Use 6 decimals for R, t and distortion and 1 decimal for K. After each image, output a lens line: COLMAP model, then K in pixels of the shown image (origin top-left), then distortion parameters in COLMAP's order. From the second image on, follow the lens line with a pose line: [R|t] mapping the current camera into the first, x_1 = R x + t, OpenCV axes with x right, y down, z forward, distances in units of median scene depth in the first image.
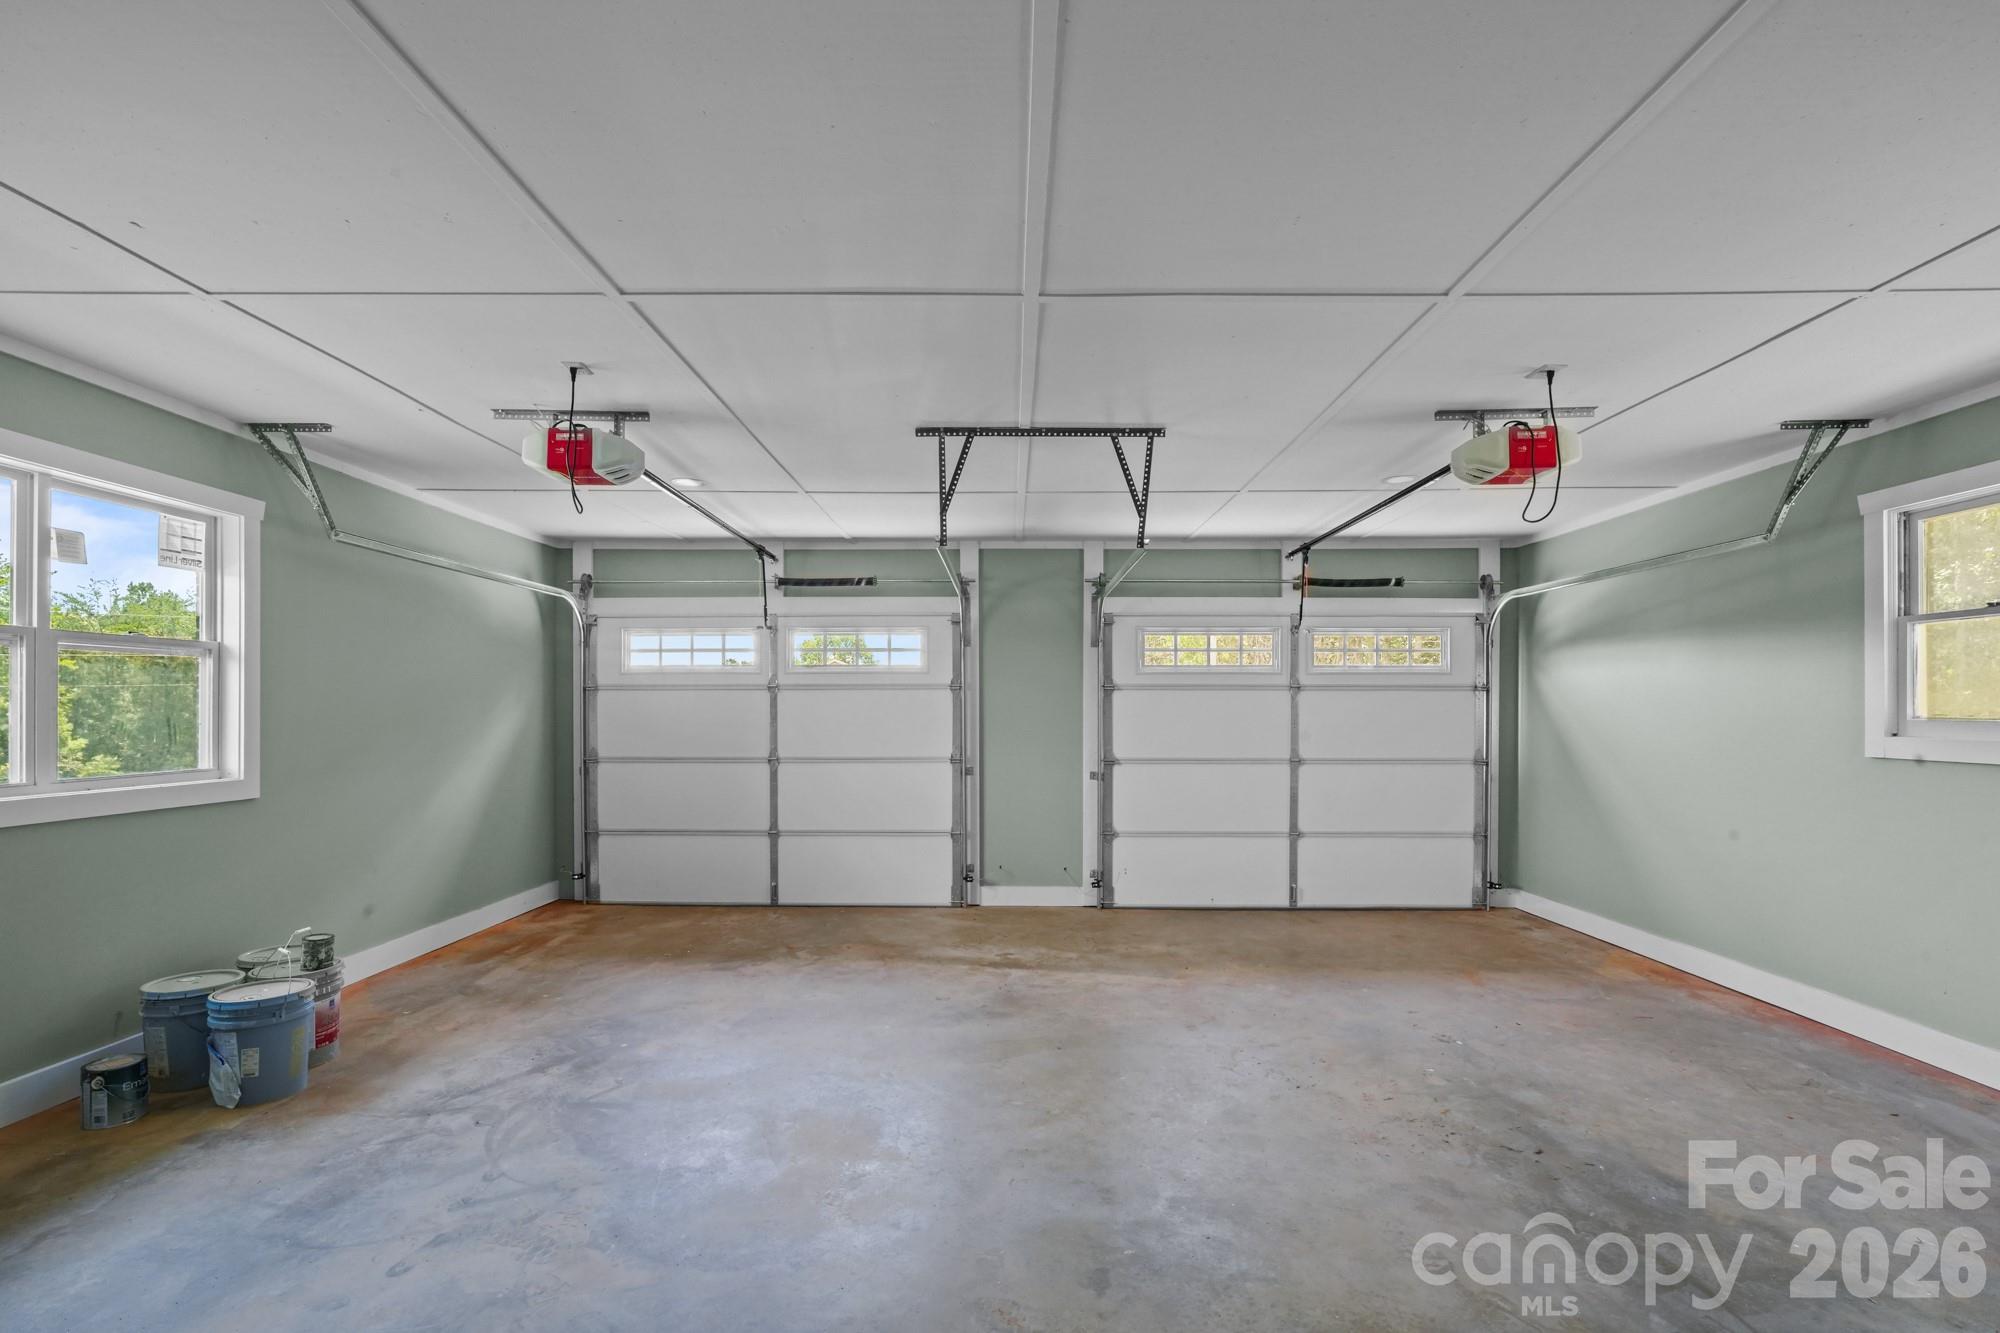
lens RADIAL K [[917.3, 0, 999.3], [0, 917.3, 699.2], [0, 0, 1]] dist [-0.024526, 0.009330]
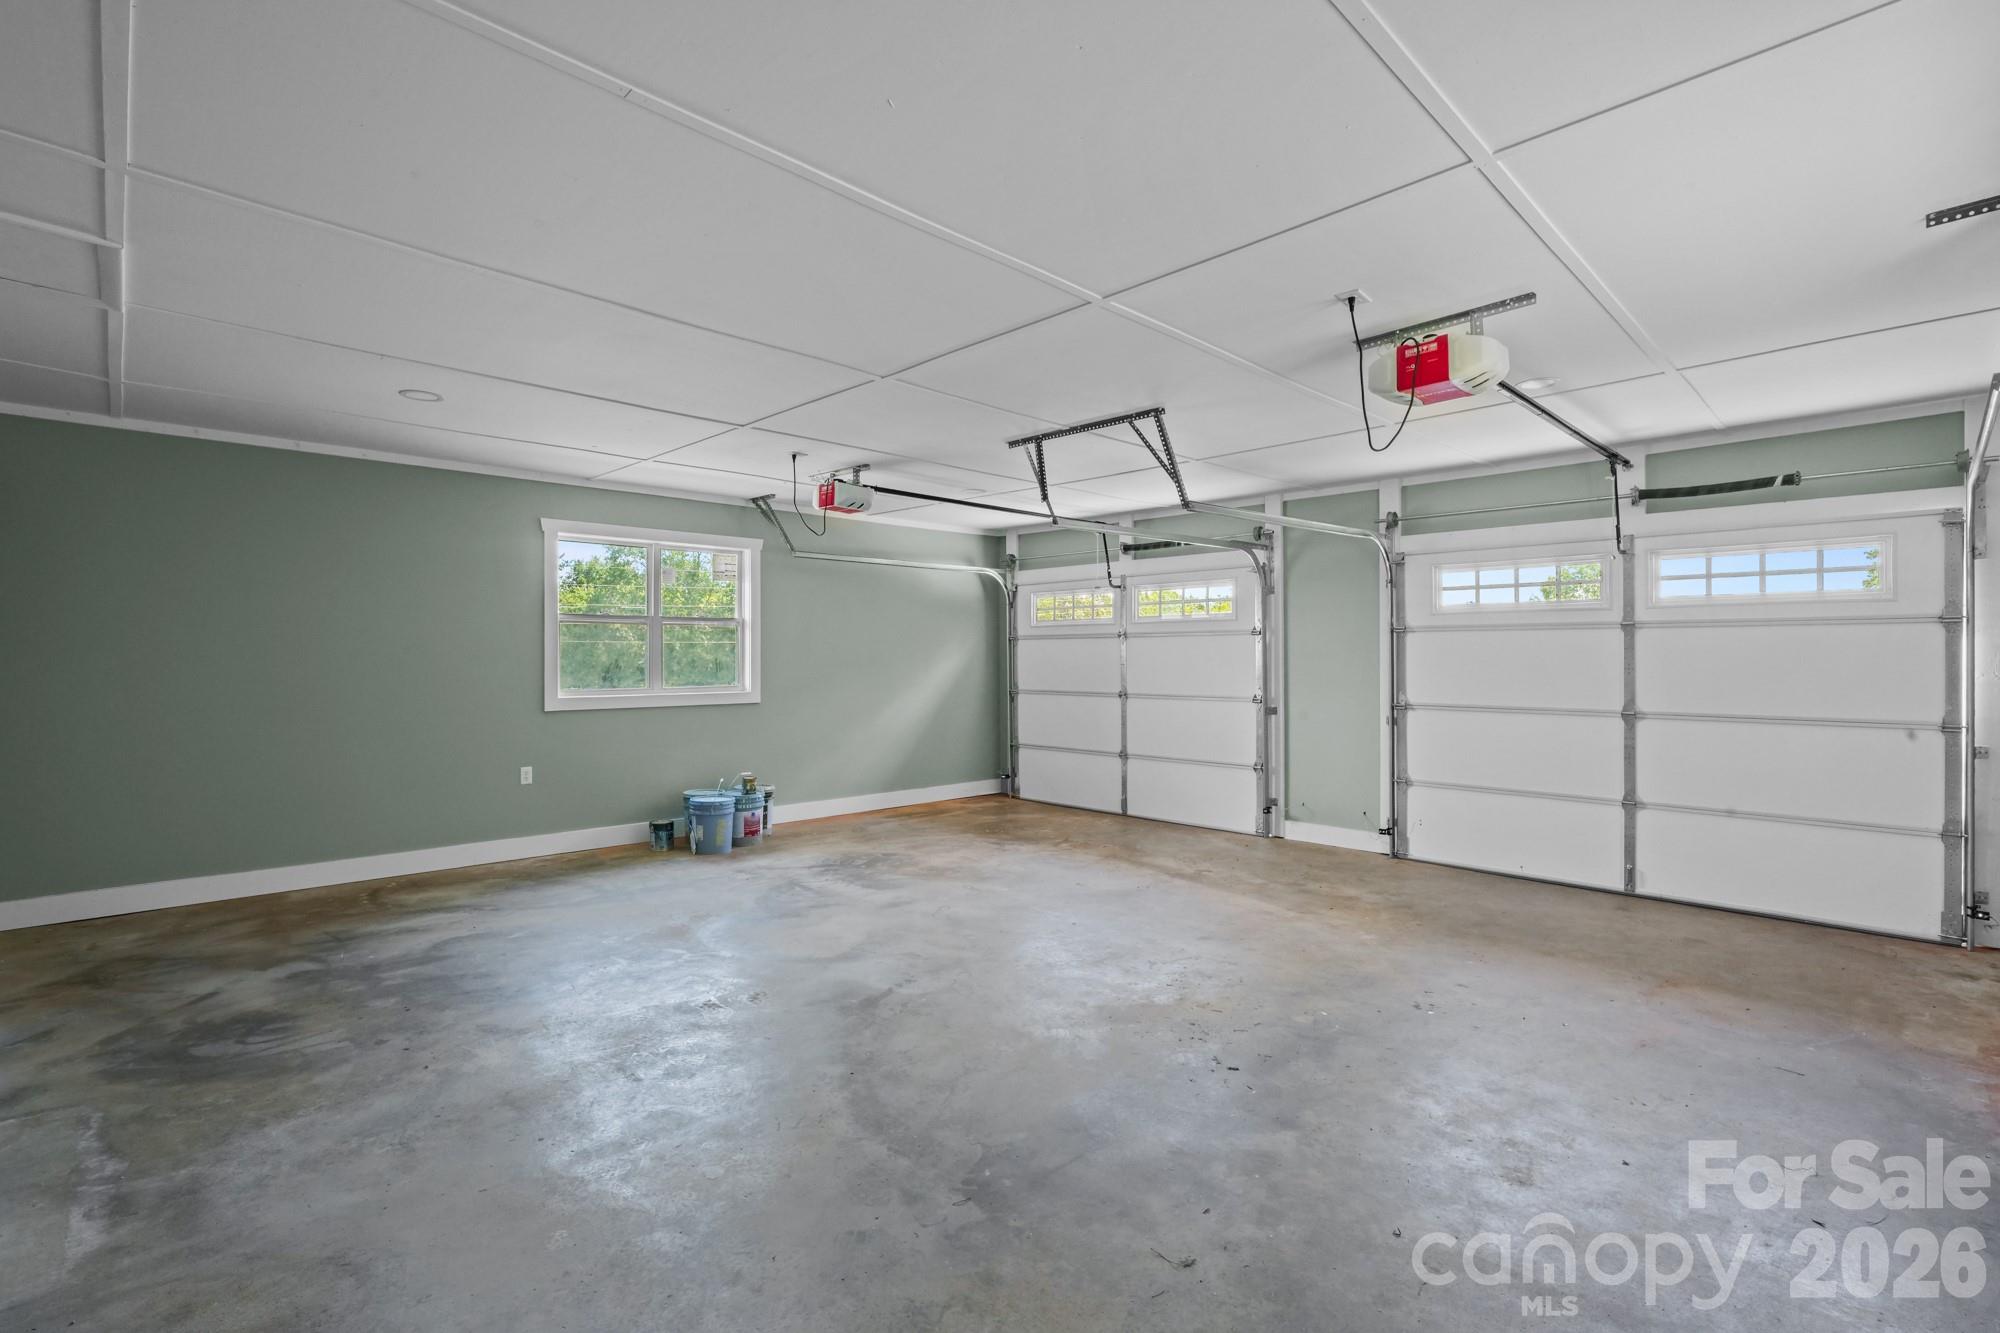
lens RADIAL K [[907.9, 0, 999.2], [0, 907.9, 638.3], [0, 0, 1]] dist [-0.024066, 0.009201]
pose [[0.709921, -0.015313, -0.704115, 0.490340], [0.009190, 0.999880, -0.012480, 0.004293], [0.704221, 0.002389, 0.709977, 0.027930]]
